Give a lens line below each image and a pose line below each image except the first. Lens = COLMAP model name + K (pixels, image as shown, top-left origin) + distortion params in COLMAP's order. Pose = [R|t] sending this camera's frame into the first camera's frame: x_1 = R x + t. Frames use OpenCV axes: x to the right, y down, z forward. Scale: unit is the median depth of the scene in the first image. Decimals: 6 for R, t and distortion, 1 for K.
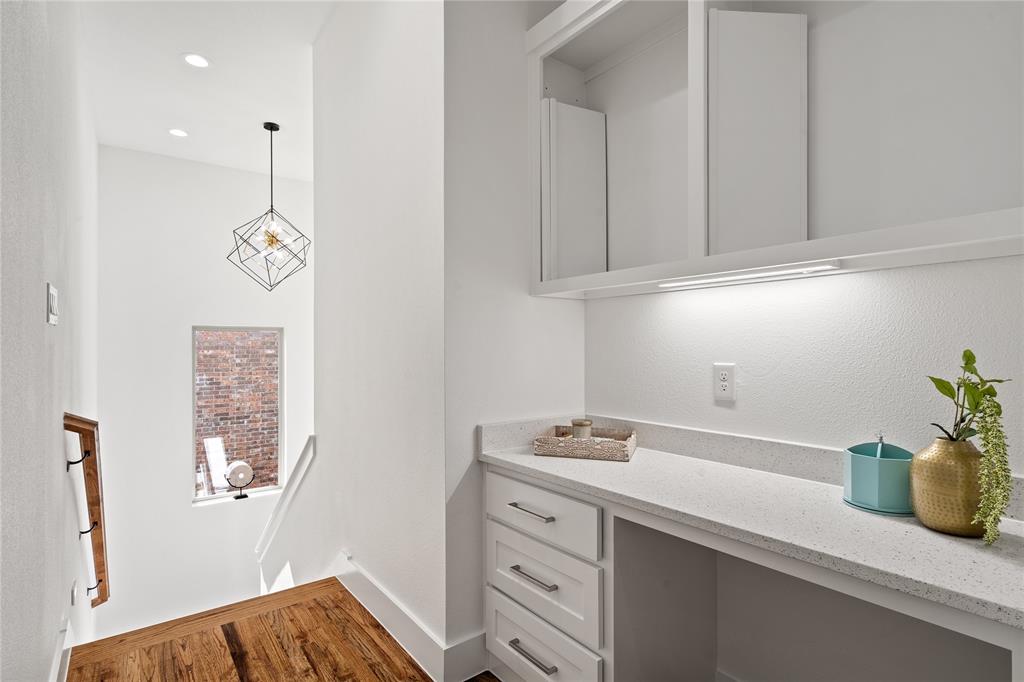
lens RADIAL K [[516.2, 0, 512.8], [0, 516.2, 343.0], [0, 0, 1]] dist [0.000004, -0.000012]
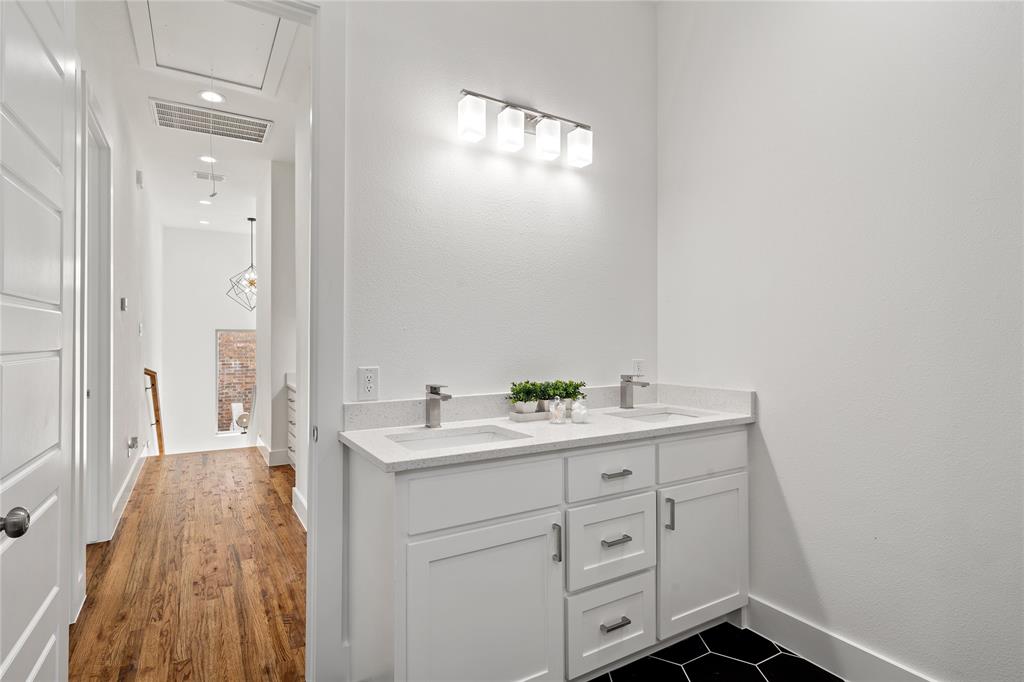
lens RADIAL K [[516.2, 0, 510.6], [0, 516.2, 339.6], [0, 0, 1]] dist [0.000004, -0.000012]
pose [[0.994896, 0.004530, -0.100806, 0.843988], [-0.003942, 0.999974, 0.006024, -0.022141], [0.100830, -0.005596, 0.994888, -0.963262]]
